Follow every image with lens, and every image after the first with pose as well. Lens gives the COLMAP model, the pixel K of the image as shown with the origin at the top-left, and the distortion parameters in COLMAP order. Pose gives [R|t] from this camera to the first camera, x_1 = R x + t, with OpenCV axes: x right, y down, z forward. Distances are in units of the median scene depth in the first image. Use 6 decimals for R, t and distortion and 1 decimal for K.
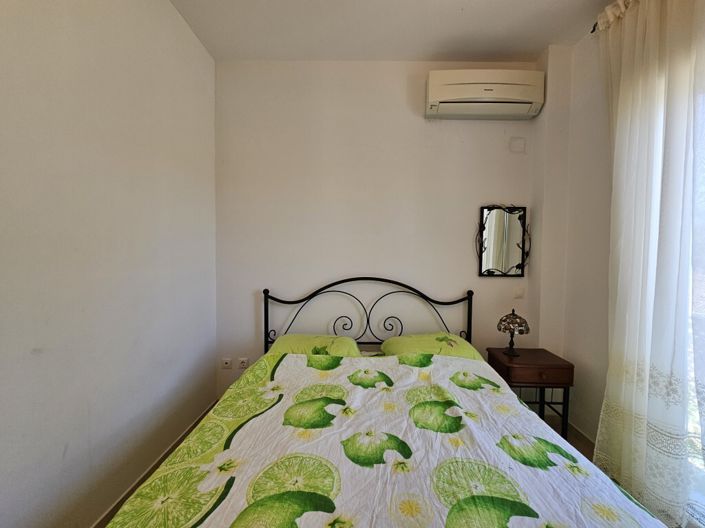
lens RADIAL K [[289.8, 0, 357.3], [0, 289.8, 264.7], [0, 0, 1]] dist [-0.000098, 0.000495]
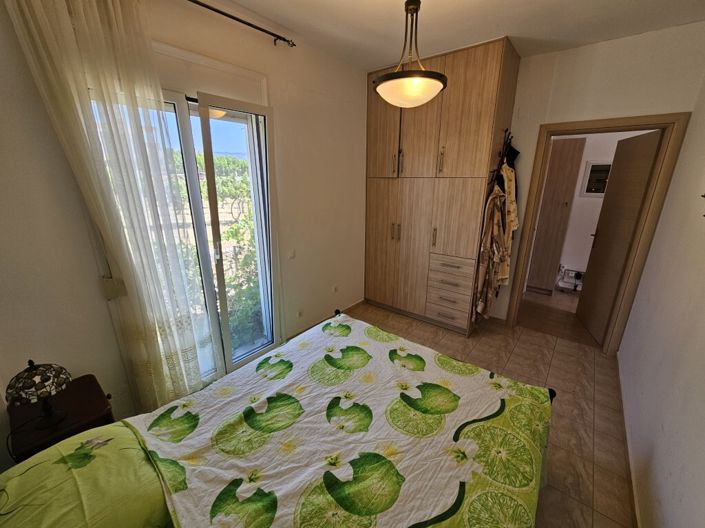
lens RADIAL K [[289.8, 0, 357.3], [0, 289.8, 264.7], [0, 0, 1]] dist [-0.000098, 0.000495]
pose [[-0.782054, -0.197246, 0.591173, -0.578372], [0.005359, 0.946429, 0.322867, -0.410203], [-0.623187, 0.255667, -0.739102, 1.689093]]
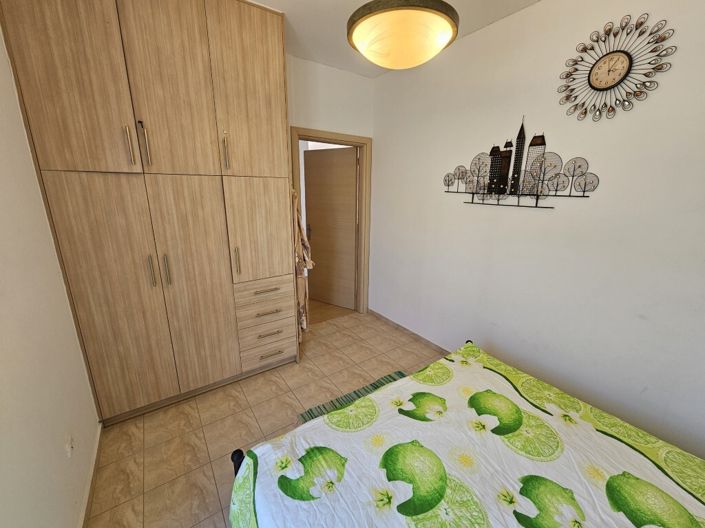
lens RADIAL K [[289.8, 0, 357.3], [0, 289.8, 264.7], [0, 0, 1]] dist [-0.000098, 0.000495]
pose [[-0.813263, 0.123264, -0.568691, 0.928974], [-0.045651, 0.960779, 0.273533, -0.307713], [0.580103, 0.248415, -0.775739, 1.116555]]
